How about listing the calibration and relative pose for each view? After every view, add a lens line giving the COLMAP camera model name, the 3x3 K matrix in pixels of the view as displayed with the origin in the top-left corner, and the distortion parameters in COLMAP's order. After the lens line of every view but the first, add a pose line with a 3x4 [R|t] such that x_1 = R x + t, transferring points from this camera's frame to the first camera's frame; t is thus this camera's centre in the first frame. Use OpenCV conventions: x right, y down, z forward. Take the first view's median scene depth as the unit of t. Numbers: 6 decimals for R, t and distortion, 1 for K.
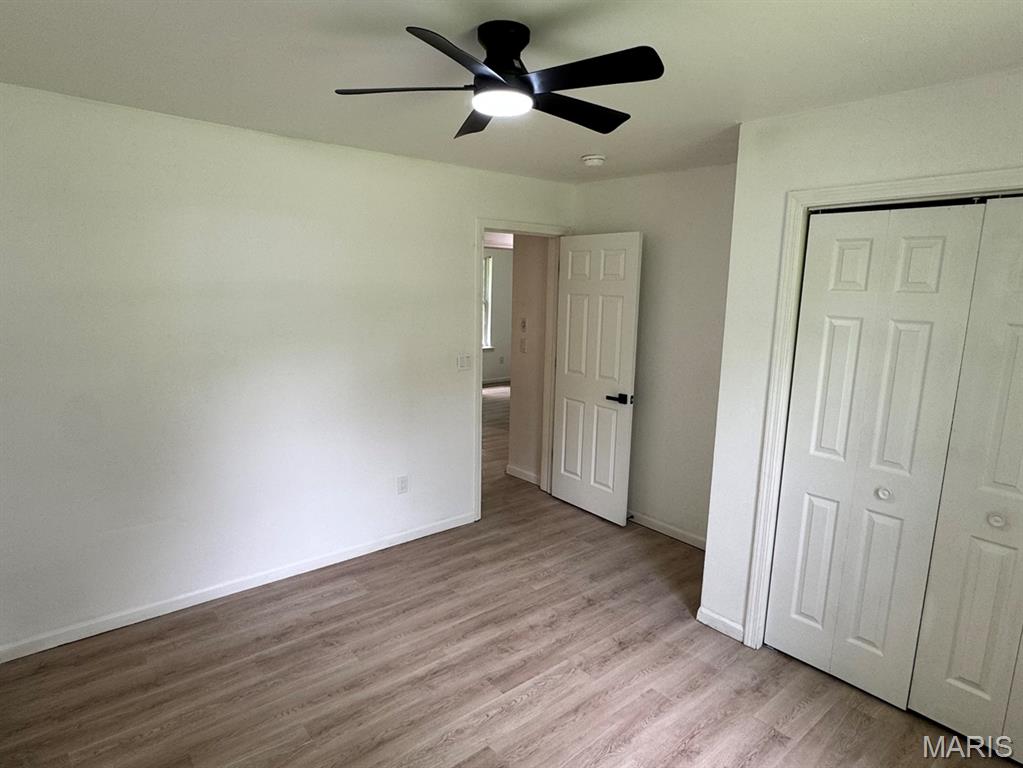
lens RADIAL K [[598.0, 0, 515.7], [0, 598.0, 383.0], [0, 0, 1]] dist [-0.004582, 0.002290]
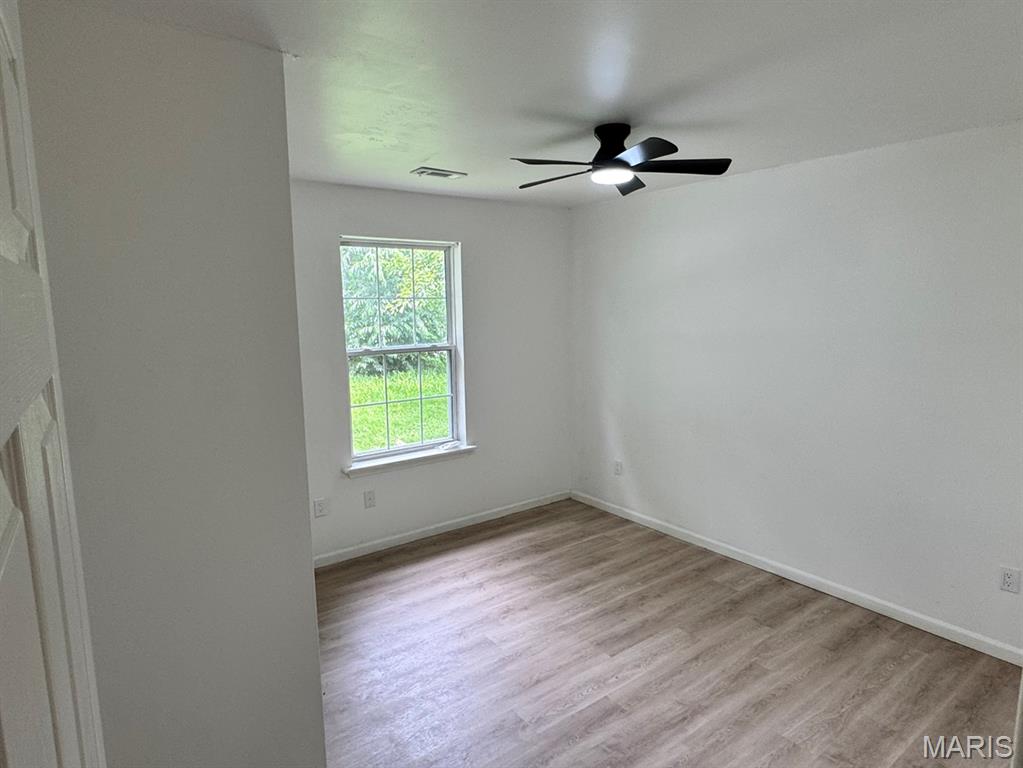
lens RADIAL K [[598.0, 0, 504.4], [0, 598.0, 385.1], [0, 0, 1]] dist [-0.004582, 0.002290]
pose [[-0.996929, -0.016150, 0.076632, 0.083684], [0.008460, 0.950573, 0.310386, -0.309482], [-0.077857, 0.310081, -0.947517, 1.817244]]
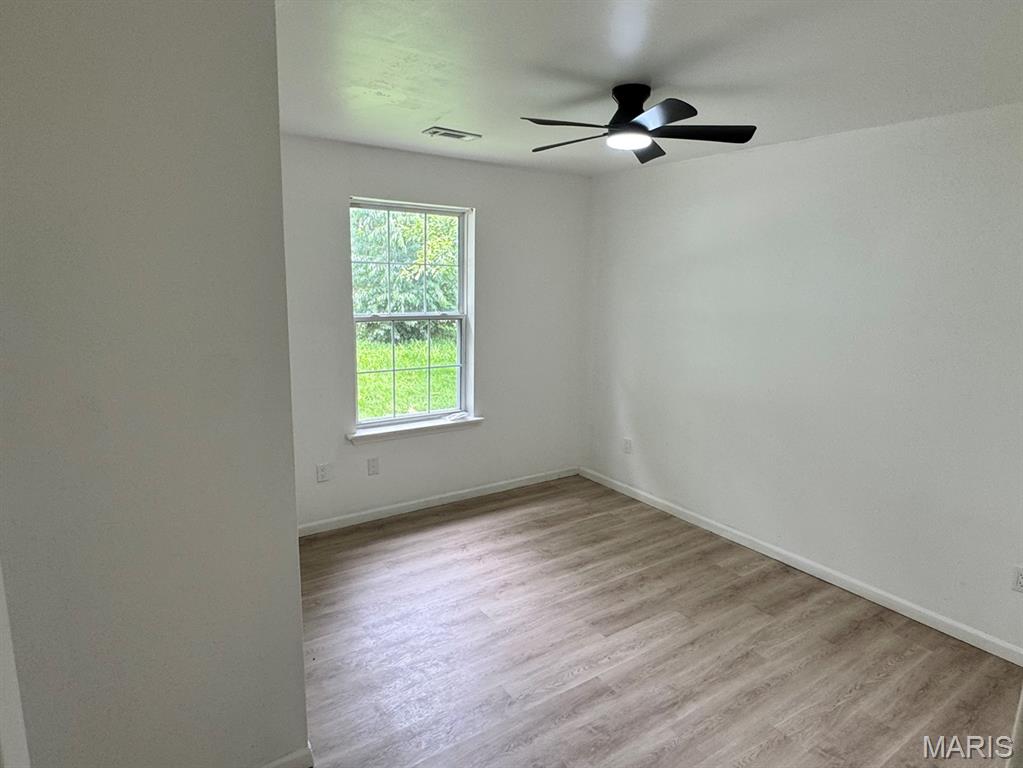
lens RADIAL K [[598.0, 0, 510.1], [0, 598.0, 383.4], [0, 0, 1]] dist [-0.004582, 0.002290]
pose [[-0.993142, -0.061405, 0.099487, 0.055501], [-0.022661, 0.935933, 0.351449, -0.299124], [-0.114694, 0.346784, -0.930906, 1.784062]]
